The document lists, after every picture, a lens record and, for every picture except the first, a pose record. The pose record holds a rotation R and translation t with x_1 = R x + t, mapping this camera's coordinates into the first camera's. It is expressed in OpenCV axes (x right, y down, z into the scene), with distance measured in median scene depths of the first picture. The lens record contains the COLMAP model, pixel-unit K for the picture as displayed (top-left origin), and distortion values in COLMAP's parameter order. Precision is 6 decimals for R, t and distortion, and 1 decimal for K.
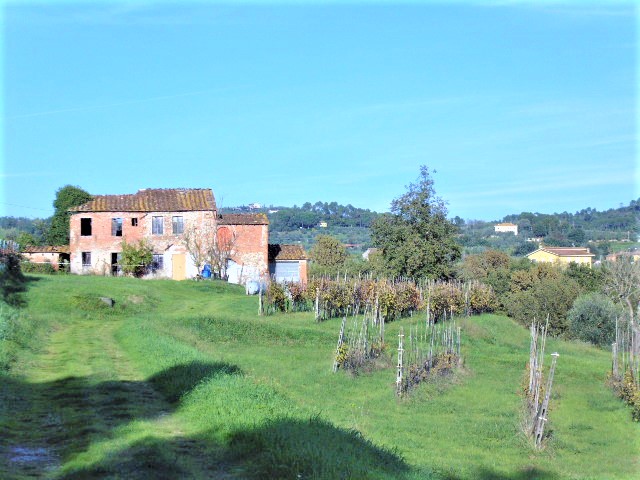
lens RADIAL K [[1458.5, 0, 312.7], [0, 1458.5, 251.2], [0, 0, 1]] dist [0.284879, 0.000000]
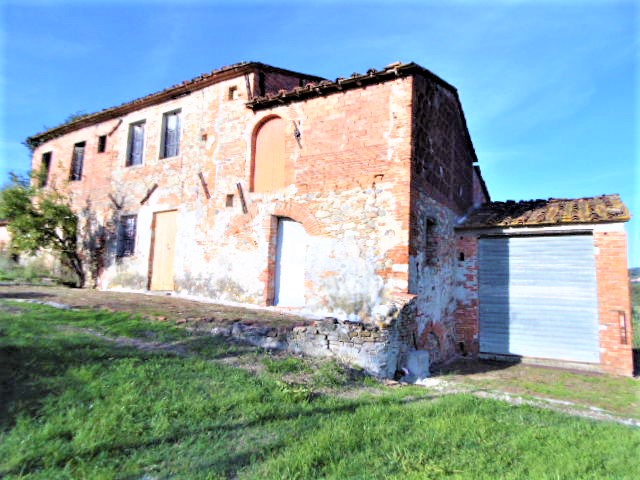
lens RADIAL K [[423.1, 0, 317.1], [0, 423.1, 239.3], [0, 0, 1]] dist [0.011340, -0.017744]
pose [[0.756164, -0.051210, -0.652375, 0.003776], [-0.015504, 0.995251, -0.096096, 0.018218], [0.654198, 0.082778, 0.751779, 0.946566]]
